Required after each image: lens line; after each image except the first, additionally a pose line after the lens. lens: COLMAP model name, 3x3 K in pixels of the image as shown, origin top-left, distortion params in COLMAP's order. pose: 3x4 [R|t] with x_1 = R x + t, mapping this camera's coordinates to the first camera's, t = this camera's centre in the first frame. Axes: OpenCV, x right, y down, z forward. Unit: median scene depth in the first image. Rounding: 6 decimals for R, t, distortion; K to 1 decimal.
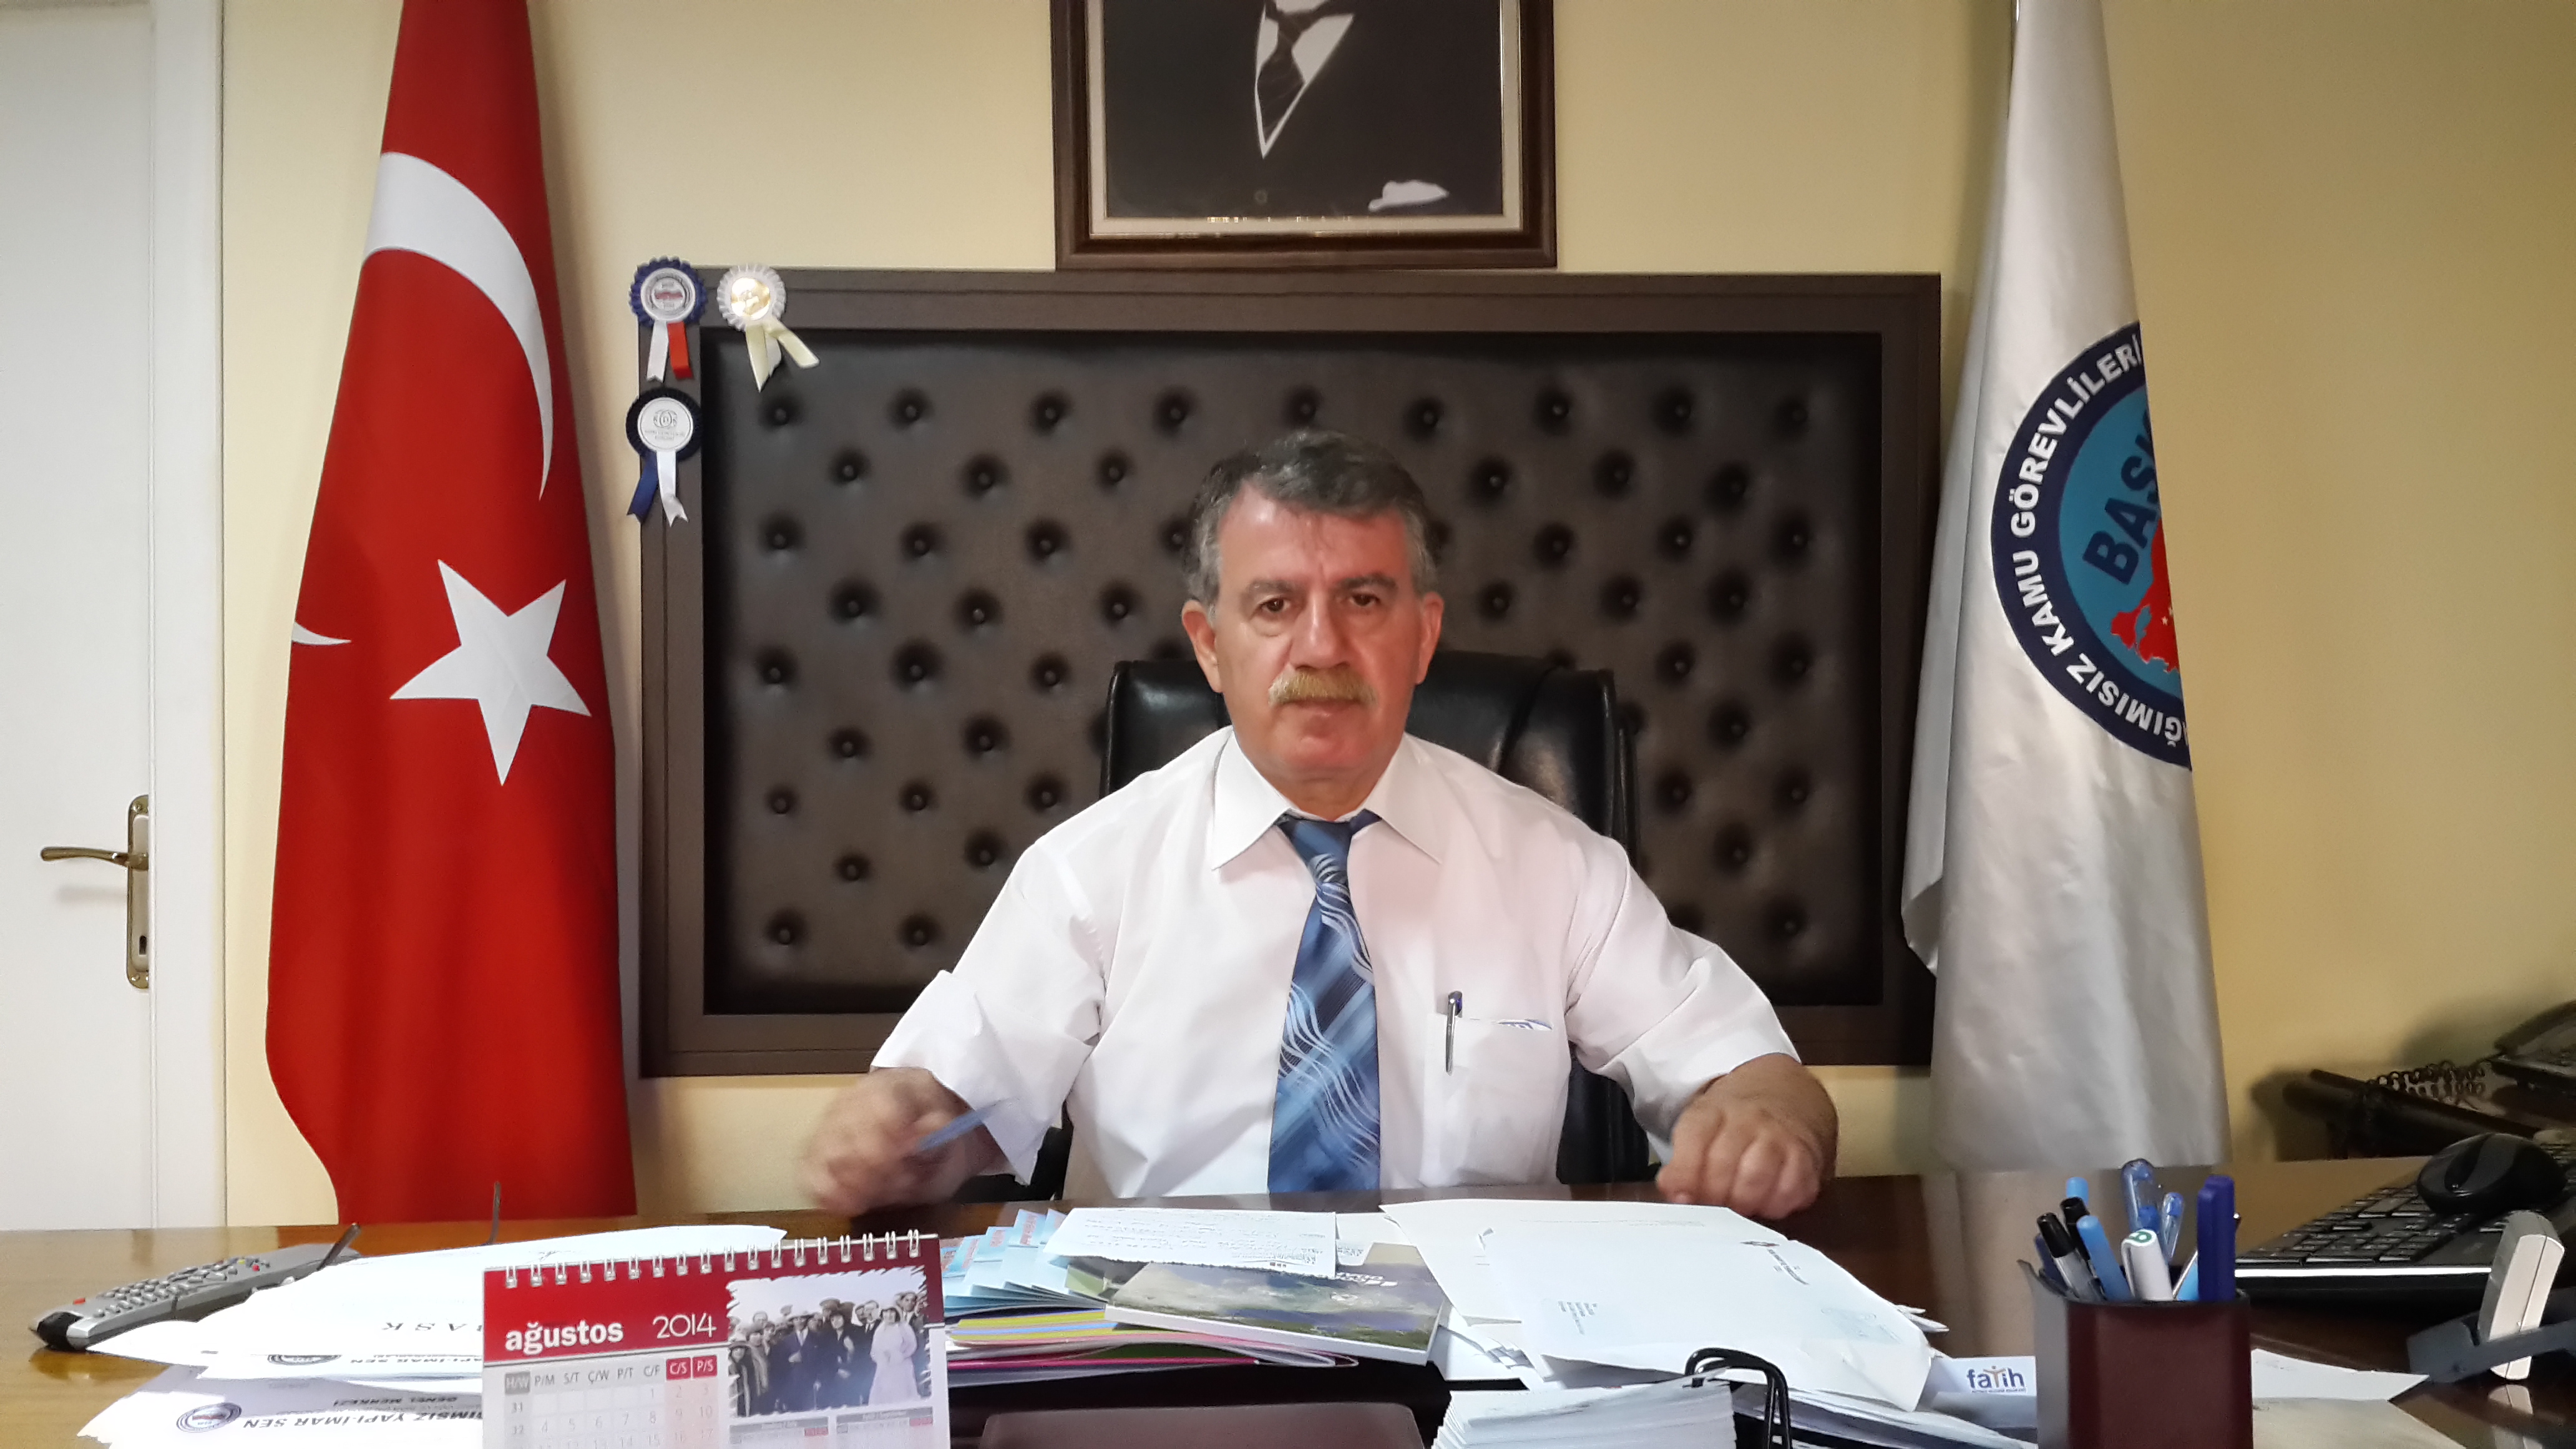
lens RADIAL K [[2372.4, 0, 1298.4], [0, 2372.4, 611.3], [0, 0, 1]] dist [0.113074, -0.259137]
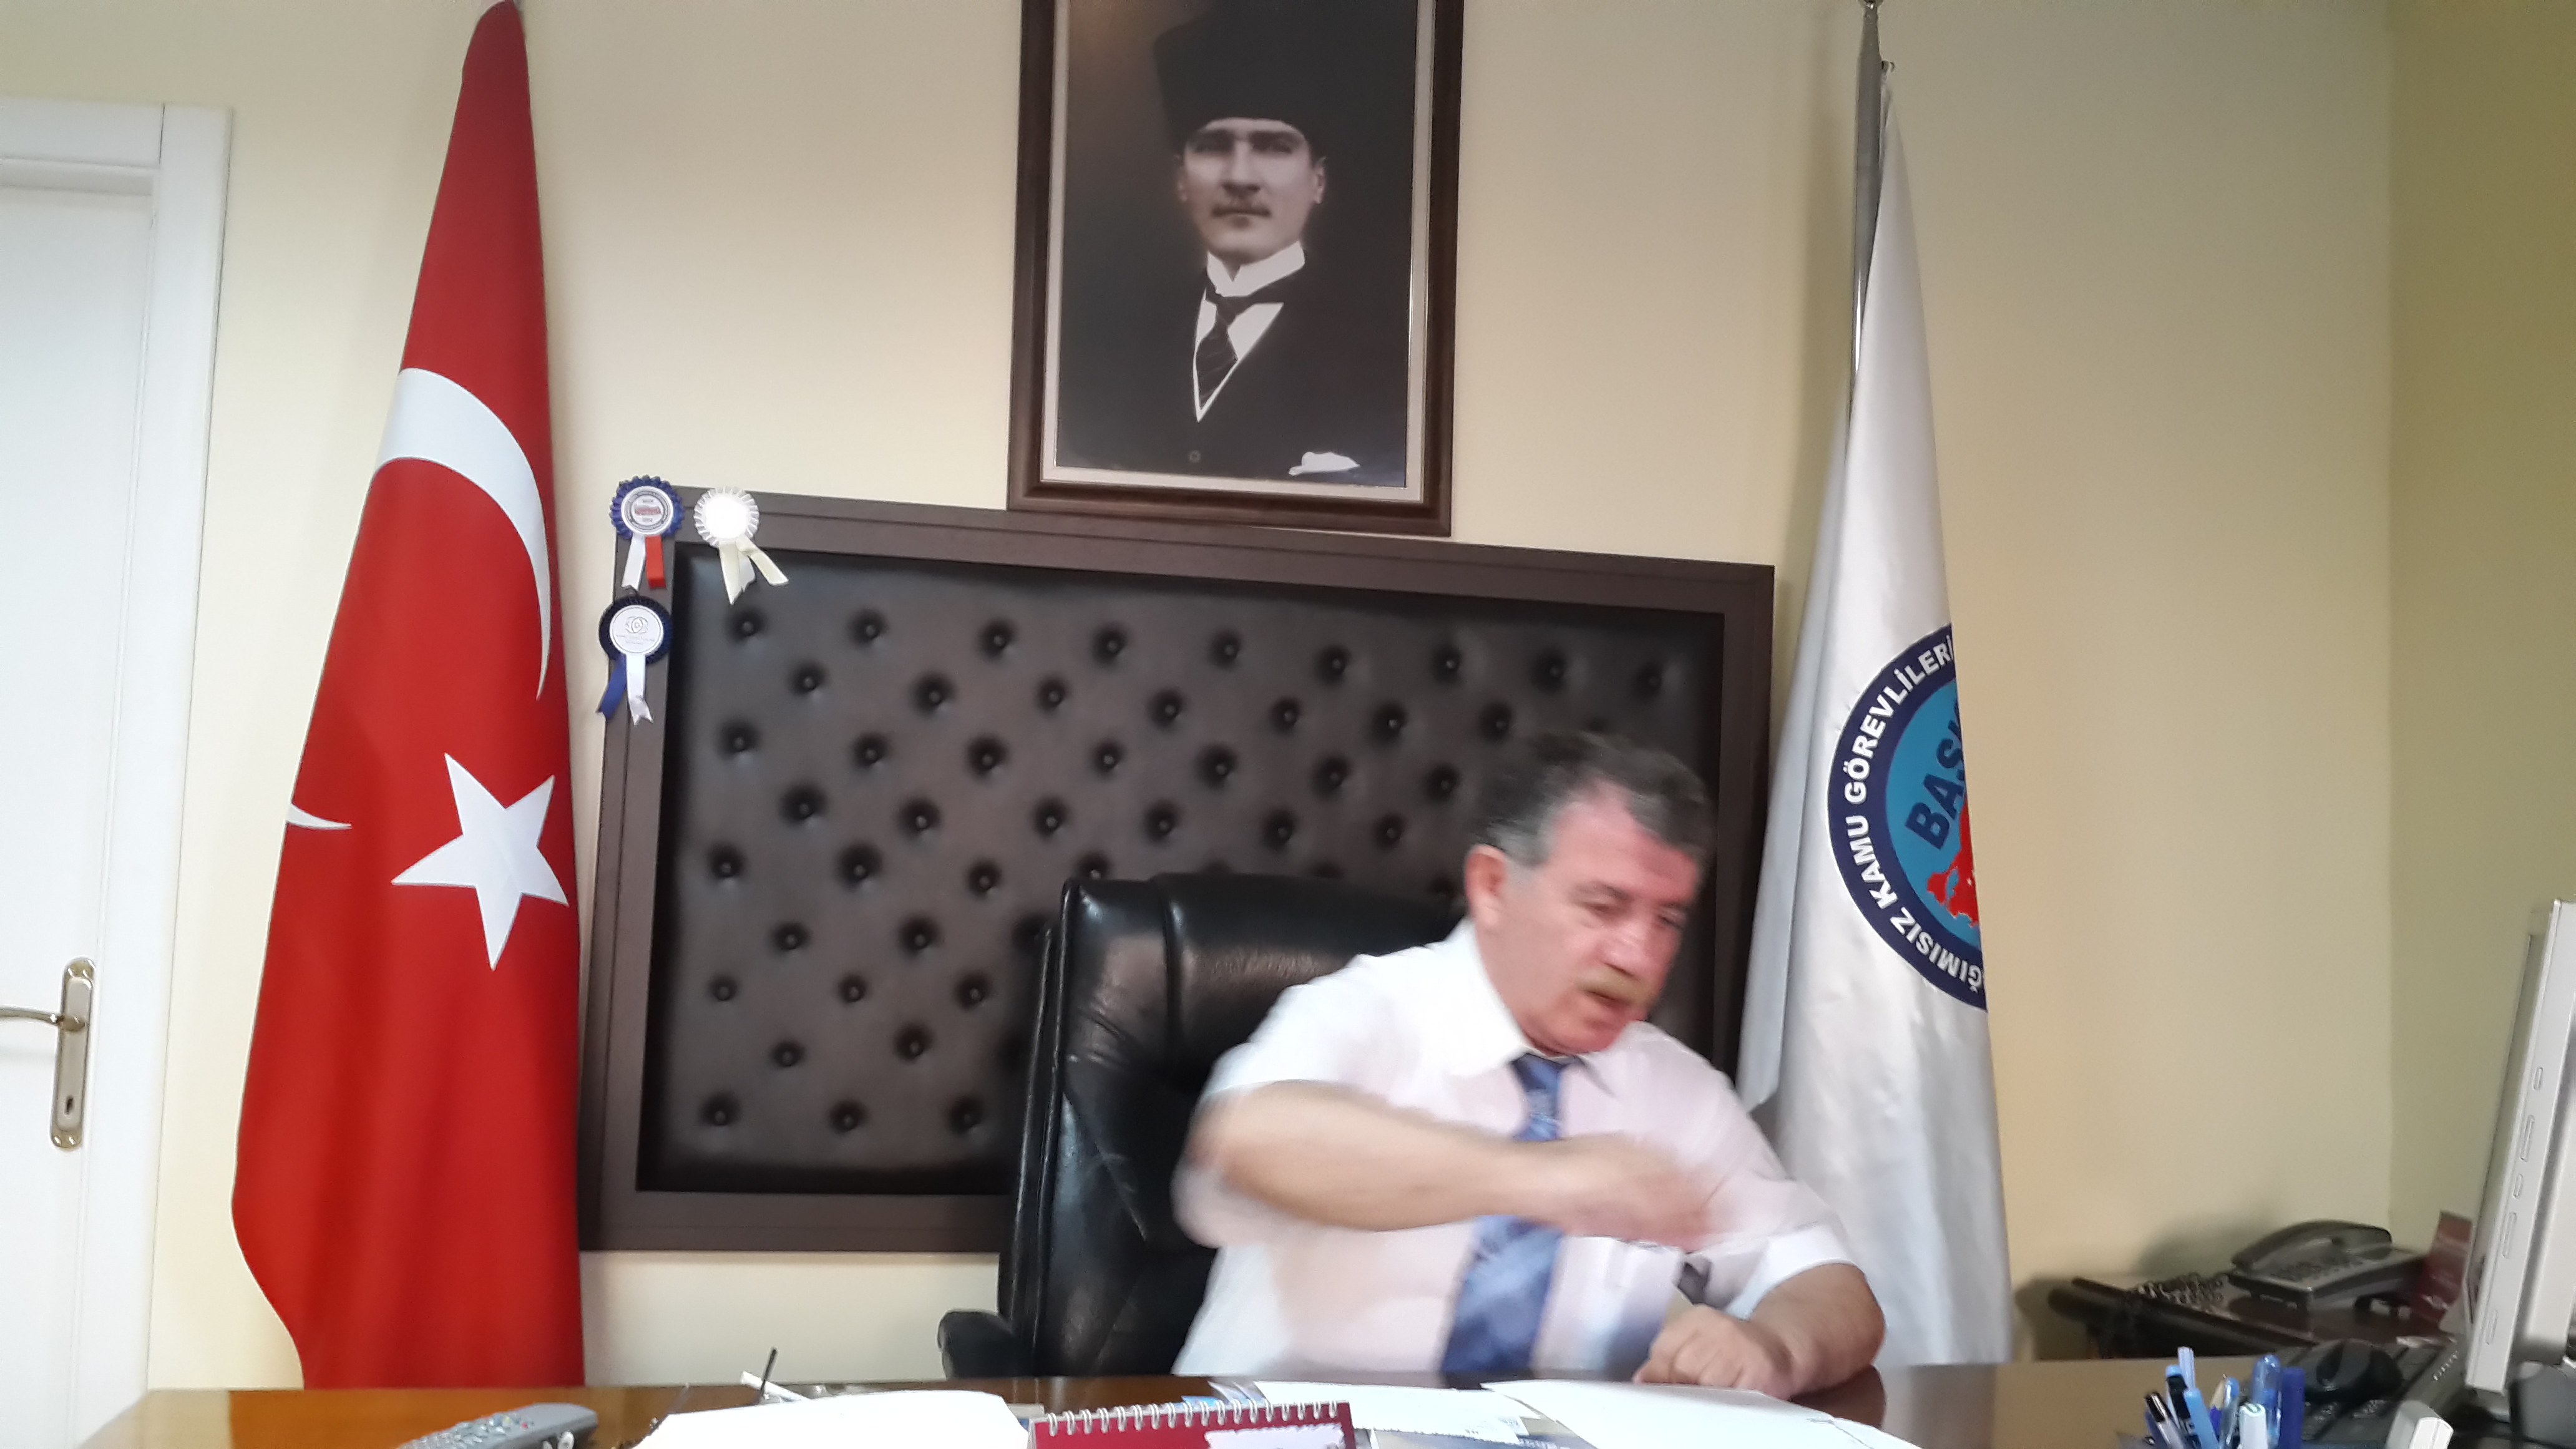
lens RADIAL K [[2347.5, 0, 1294.1], [0, 2347.5, 615.0], [0, 0, 1]] dist [0.119240, -0.245949]
pose [[0.987965, 0.061411, 0.141964, -0.135182], [-0.051134, 0.995876, -0.074944, -0.022272], [-0.145981, 0.066783, 0.987031, -0.100731]]
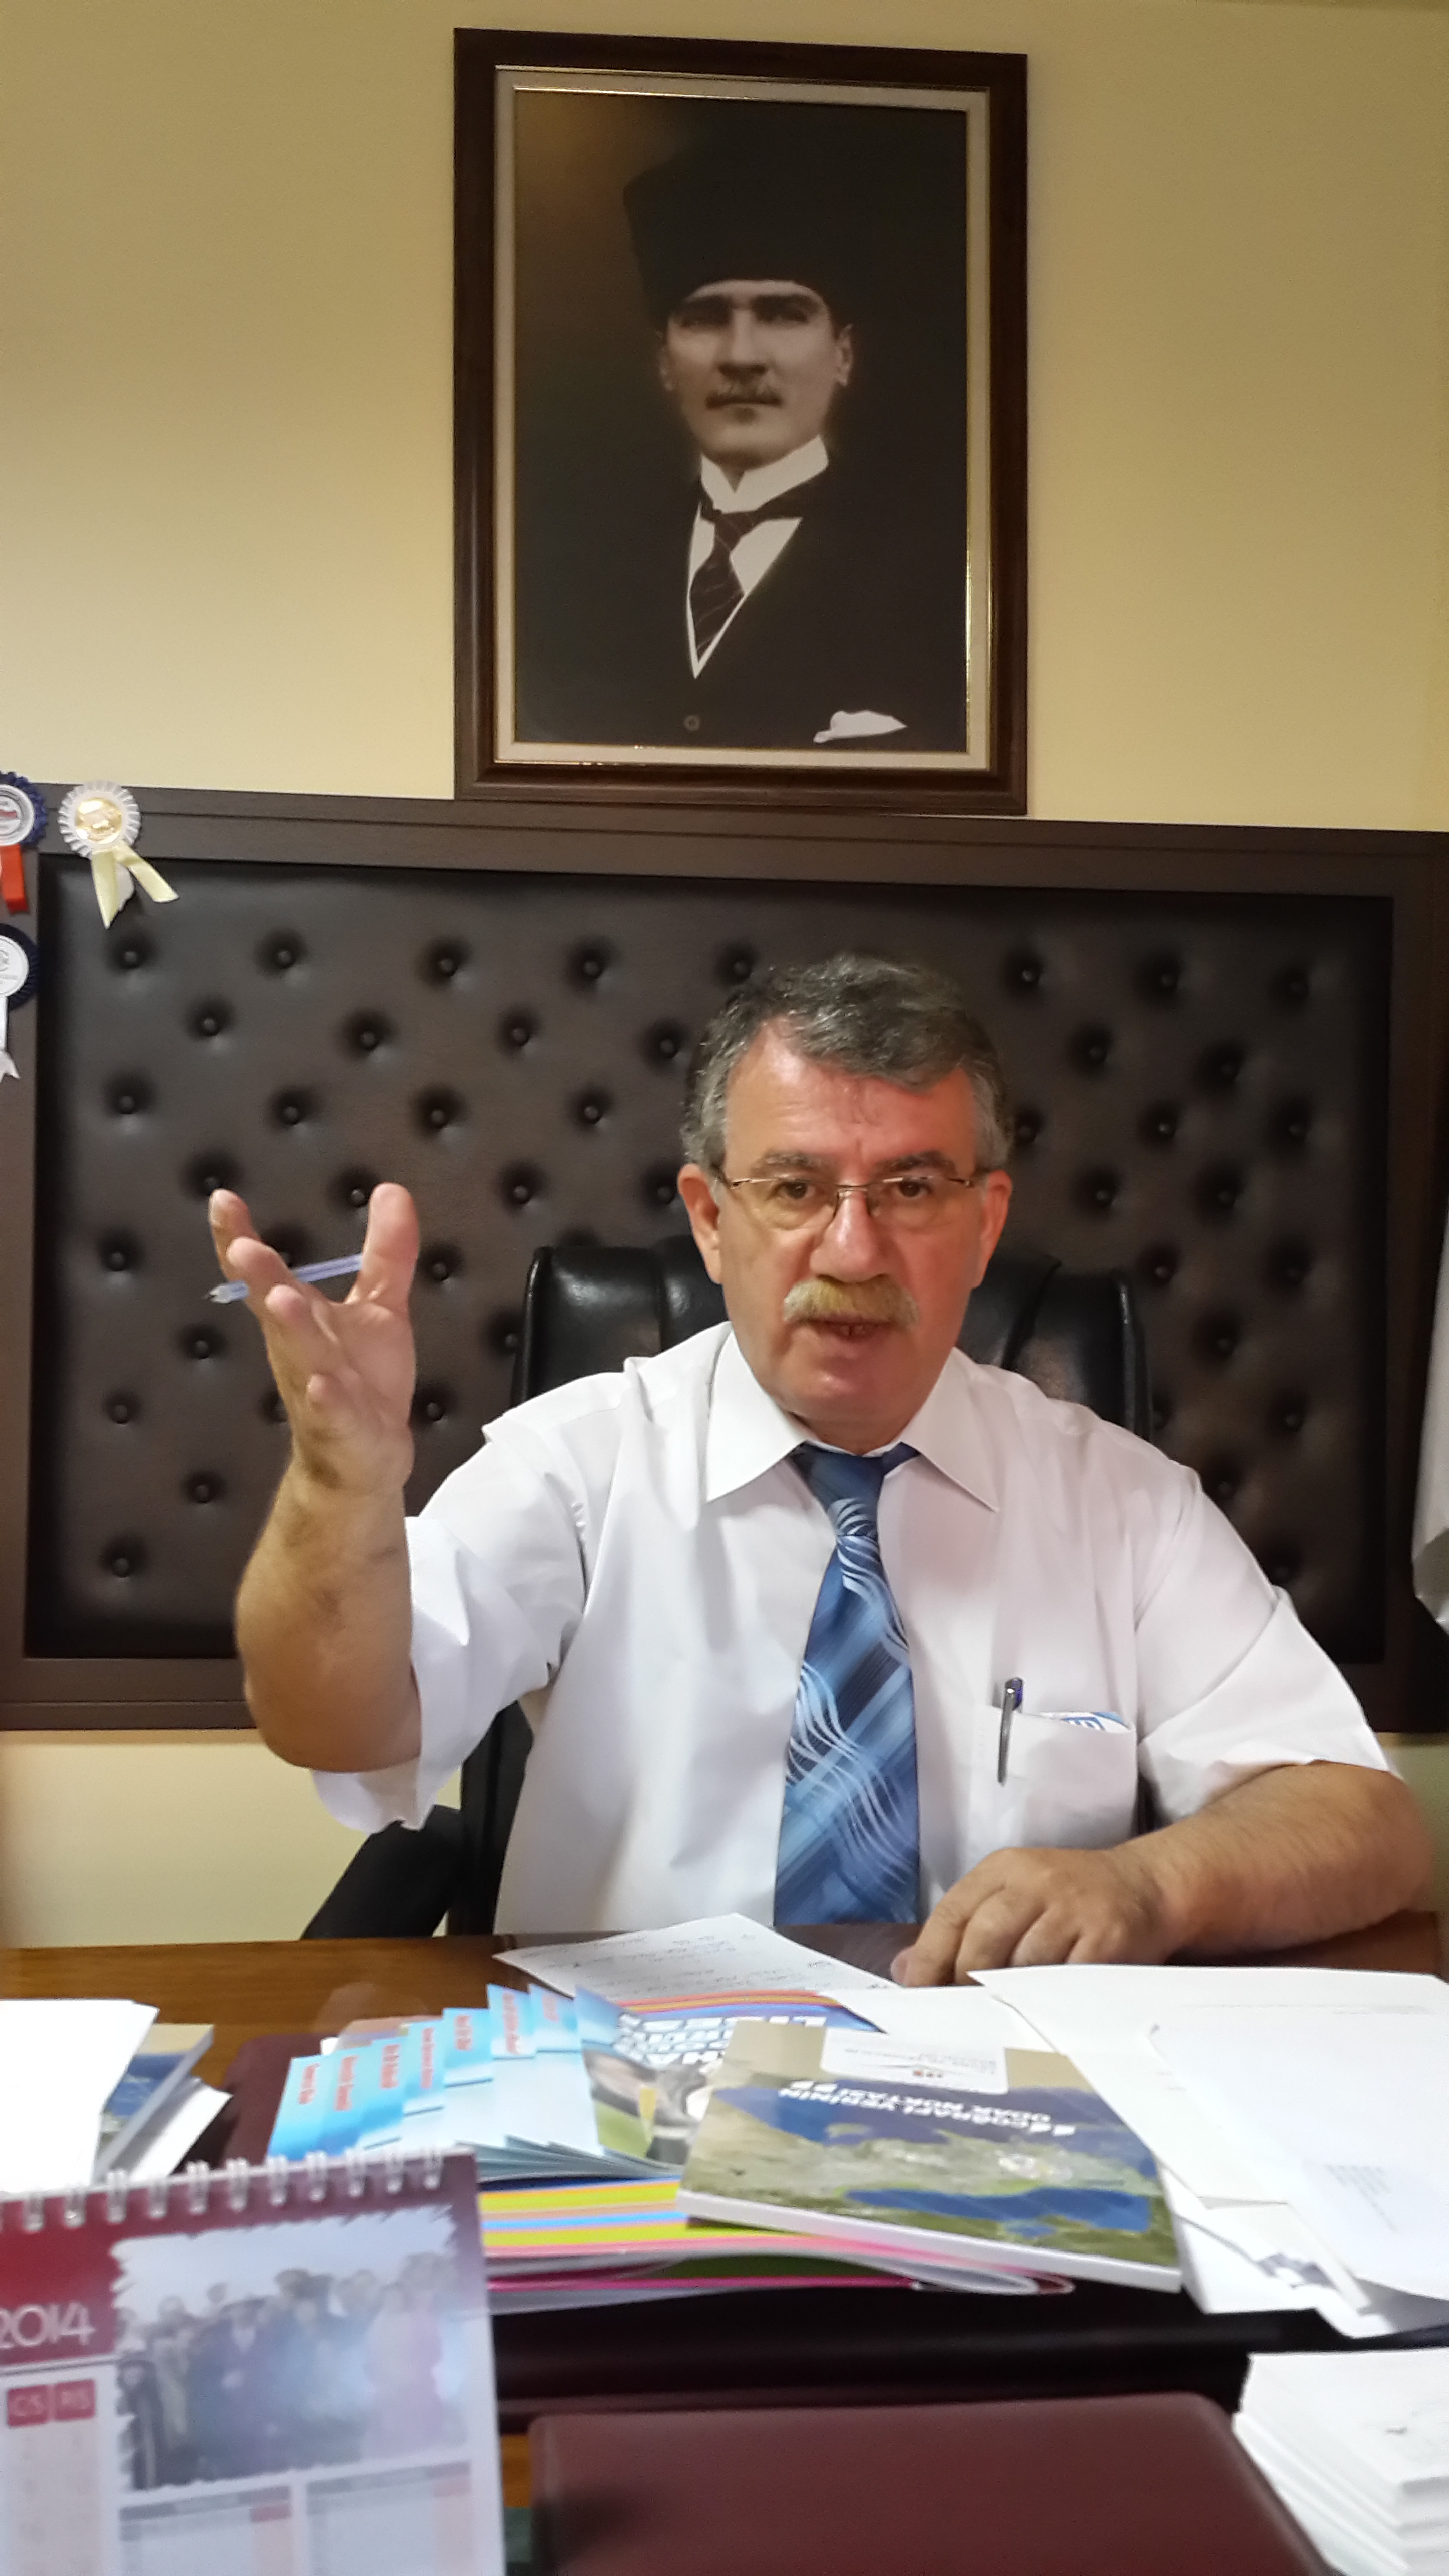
lens RADIAL K [[2372.4, 0, 718.8], [0, 2372.4, 1211.8], [0, 0, 1]] dist [0.113074, -0.259137]
pose [[0.998983, 0.020240, 0.040299, -0.041585], [-0.019948, 0.999772, -0.007625, 0.012533], [-0.040444, 0.006813, 0.999159, 0.143640]]
